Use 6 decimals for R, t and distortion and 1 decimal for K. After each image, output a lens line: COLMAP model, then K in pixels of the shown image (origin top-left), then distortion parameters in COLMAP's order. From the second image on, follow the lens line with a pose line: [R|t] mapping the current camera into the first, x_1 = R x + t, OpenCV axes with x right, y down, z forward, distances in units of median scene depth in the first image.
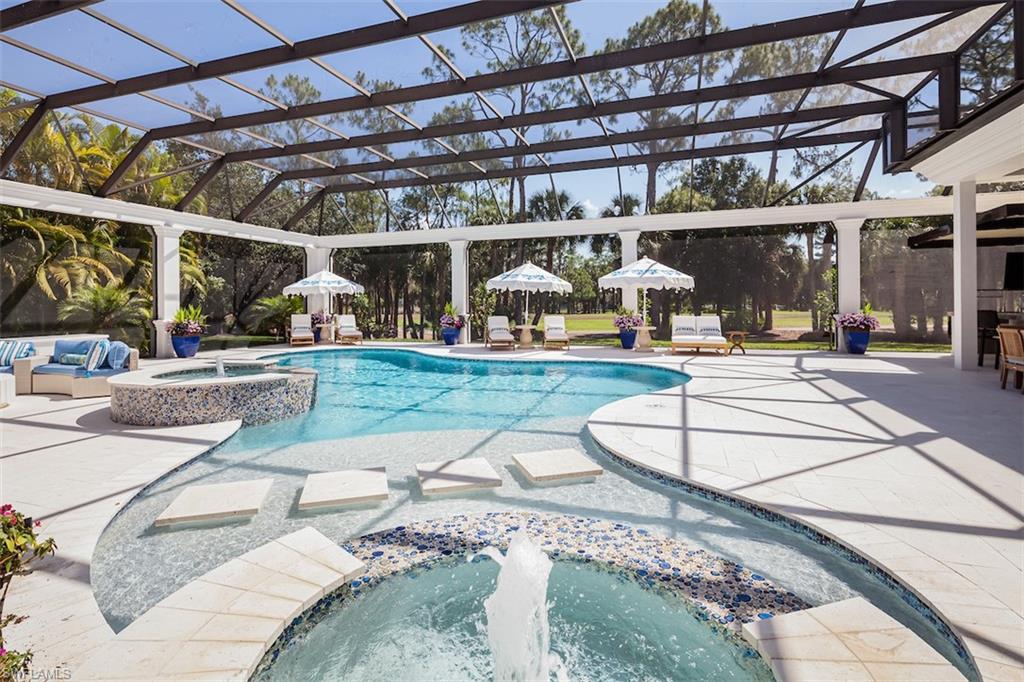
lens RADIAL K [[499.6, 0, 514.7], [0, 499.6, 304.1], [0, 0, 1]] dist [0.001277, -0.000033]
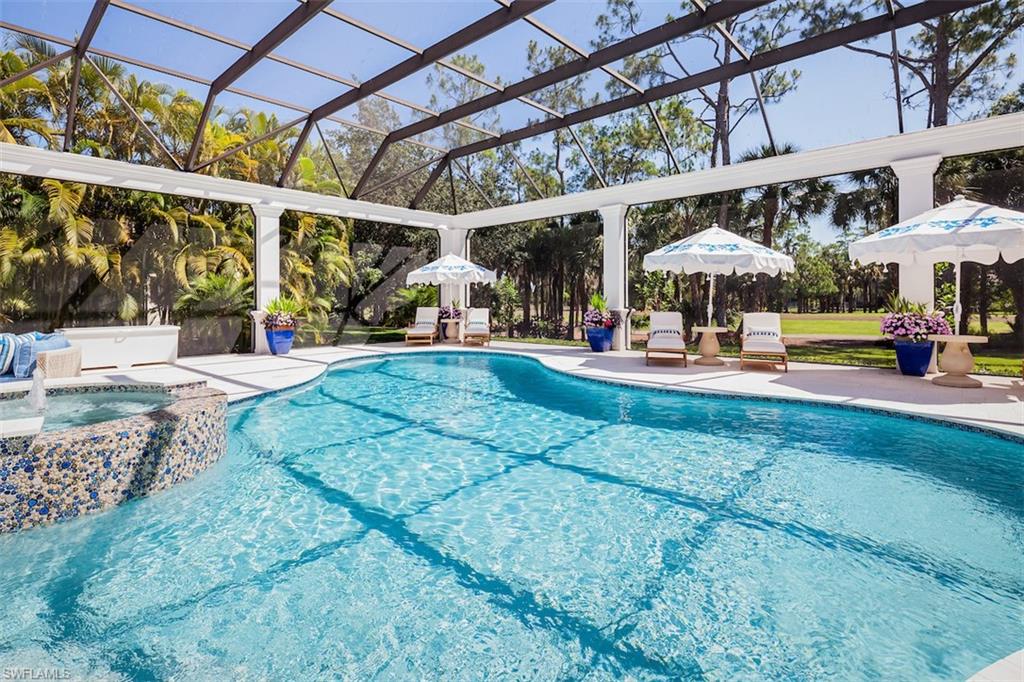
lens RADIAL K [[499.6, 0, 508.3], [0, 499.6, 299.0], [0, 0, 1]] dist [0.001277, -0.000033]
pose [[0.912144, 0.002110, -0.409864, 0.044997], [-0.004161, 0.999983, -0.004111, 0.009964], [0.409848, 0.005455, 0.912137, 0.296785]]
